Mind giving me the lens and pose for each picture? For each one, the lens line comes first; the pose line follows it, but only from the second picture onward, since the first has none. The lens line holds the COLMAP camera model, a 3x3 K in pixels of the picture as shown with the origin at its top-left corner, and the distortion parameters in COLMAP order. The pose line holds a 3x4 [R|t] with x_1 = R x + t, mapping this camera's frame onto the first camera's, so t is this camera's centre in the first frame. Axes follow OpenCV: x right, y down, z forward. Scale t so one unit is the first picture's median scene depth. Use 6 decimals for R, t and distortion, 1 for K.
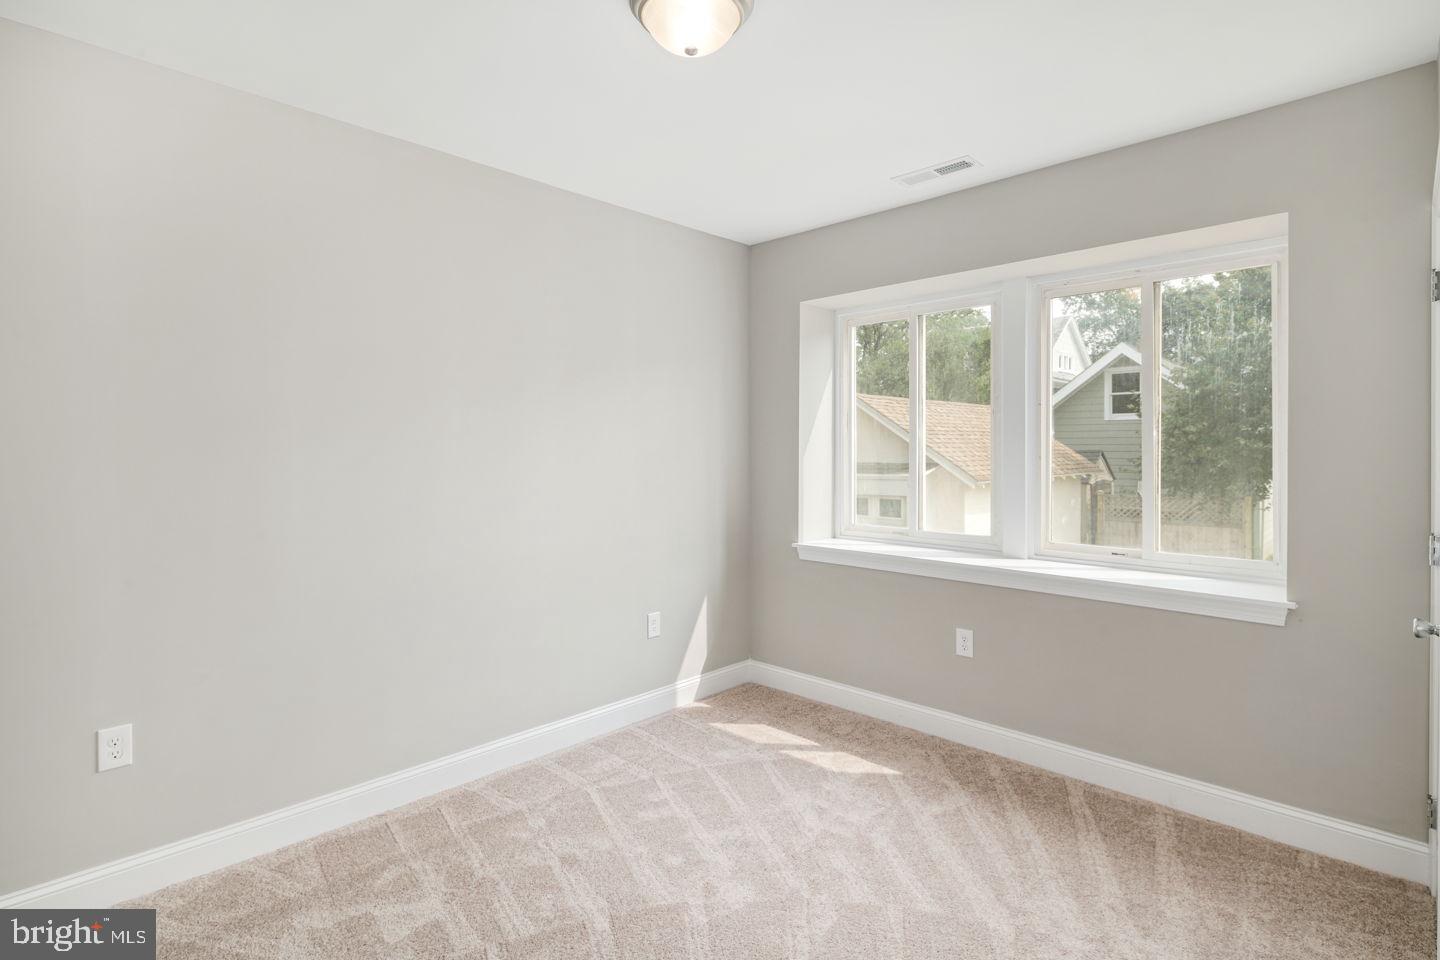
lens RADIAL K [[713.9, 0, 704.0], [0, 713.9, 439.8], [0, 0, 1]] dist [0.001345, -0.001054]
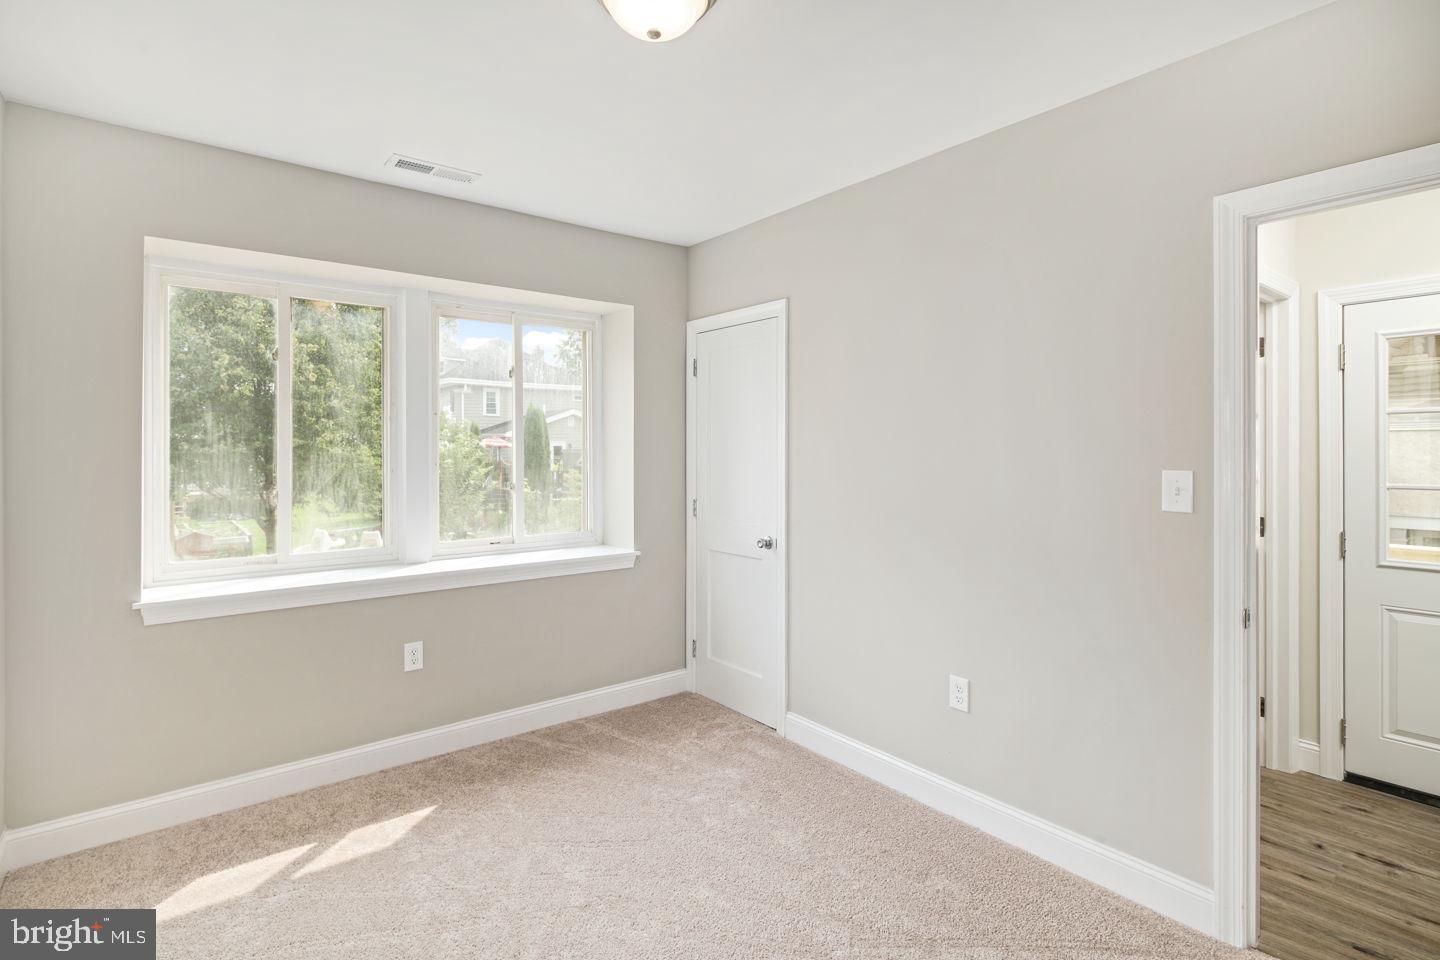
lens RADIAL K [[713.9, 0, 704.0], [0, 713.9, 439.8], [0, 0, 1]] dist [0.001345, -0.001054]
pose [[0.109440, 0.017988, 0.993831, -0.574940], [-0.012638, 0.999781, -0.016704, 0.001667], [-0.993913, -0.010732, 0.109644, 0.517975]]
